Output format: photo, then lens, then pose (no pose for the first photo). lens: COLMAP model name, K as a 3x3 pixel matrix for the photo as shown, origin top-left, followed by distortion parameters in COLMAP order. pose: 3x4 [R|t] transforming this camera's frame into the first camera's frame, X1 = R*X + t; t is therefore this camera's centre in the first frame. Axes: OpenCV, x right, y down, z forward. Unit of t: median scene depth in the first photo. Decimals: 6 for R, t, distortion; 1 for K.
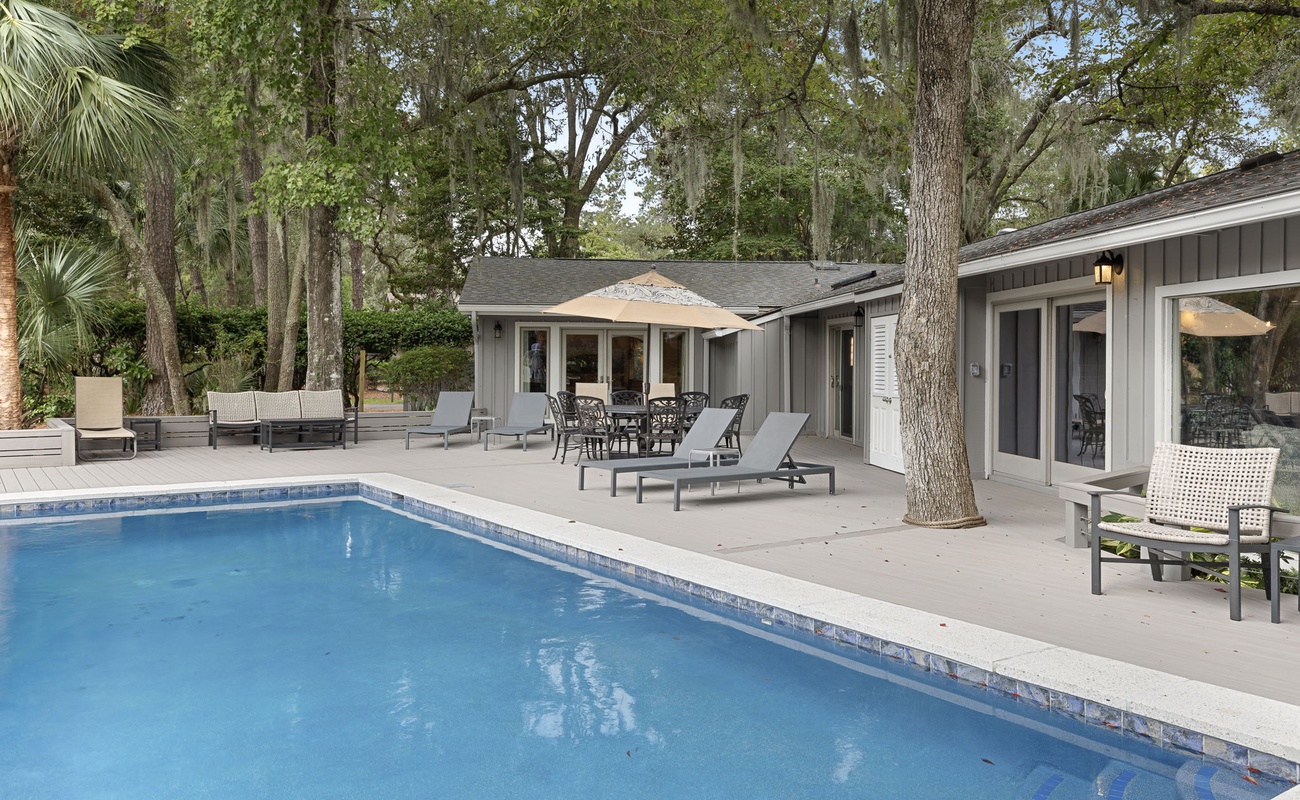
lens RADIAL K [[1014.1, 0, 657.4], [0, 1014.1, 373.3], [0, 0, 1]] dist [0.015920, -0.006071]
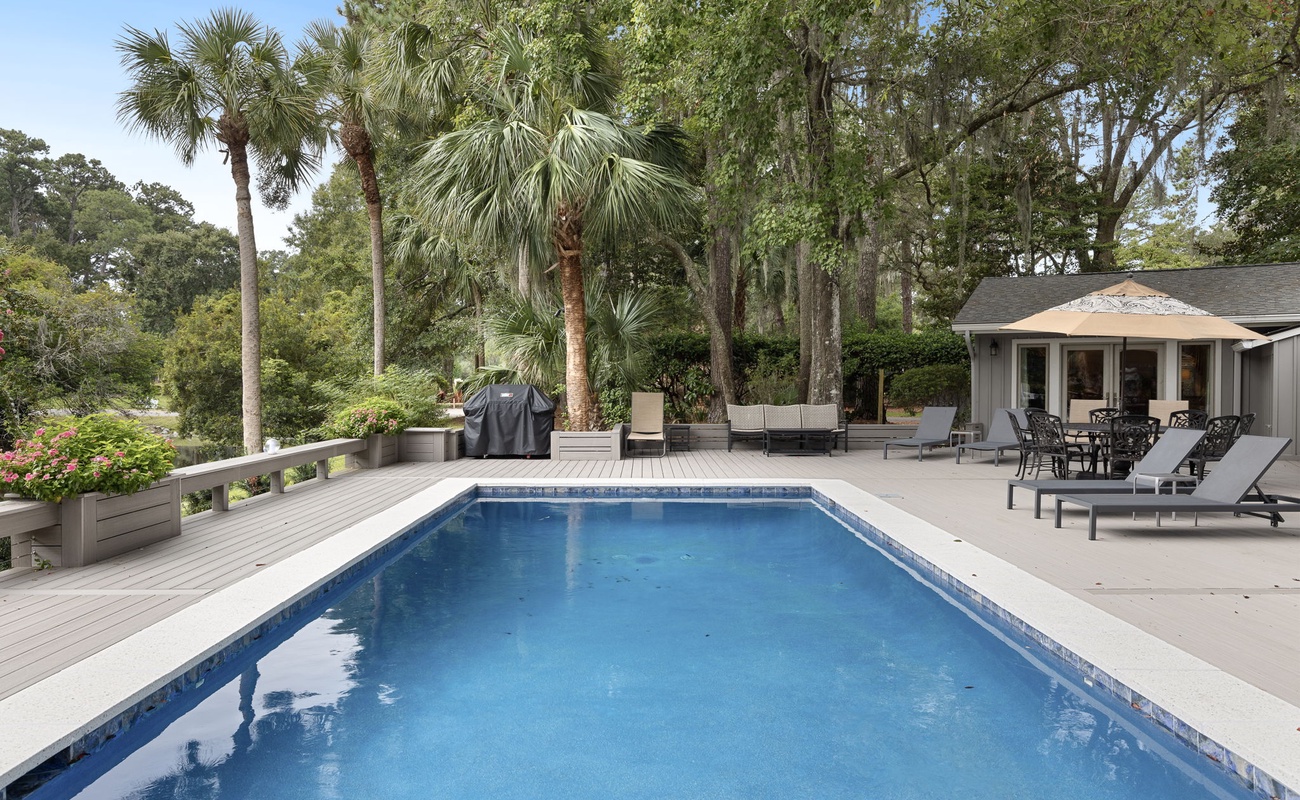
lens RADIAL K [[890.1, 0, 638.1], [0, 890.1, 398.0], [0, 0, 1]] dist [0.000335, 0.000952]
pose [[0.822934, 0.005747, -0.568107, 0.095190], [-0.000410, 0.999955, 0.009522, -0.000128], [0.568136, -0.007603, 0.822899, 0.073540]]
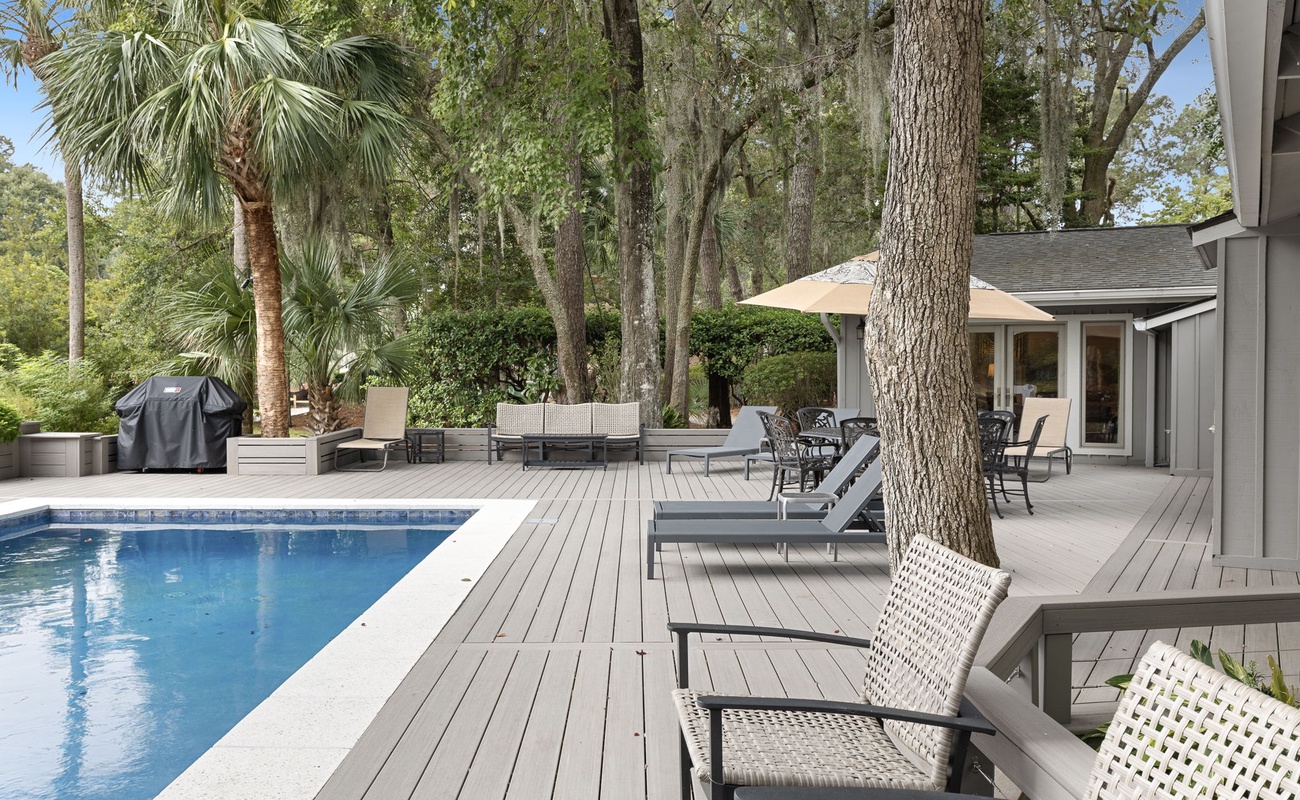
lens RADIAL K [[1156.4, 0, 621.5], [0, 1156.4, 402.1], [0, 0, 1]] dist [-0.002969, -0.000949]
pose [[0.826163, 0.010752, -0.563329, 0.315548], [-0.001839, 0.999864, 0.016387, -0.000558], [0.563429, -0.012502, 0.826070, 0.225604]]
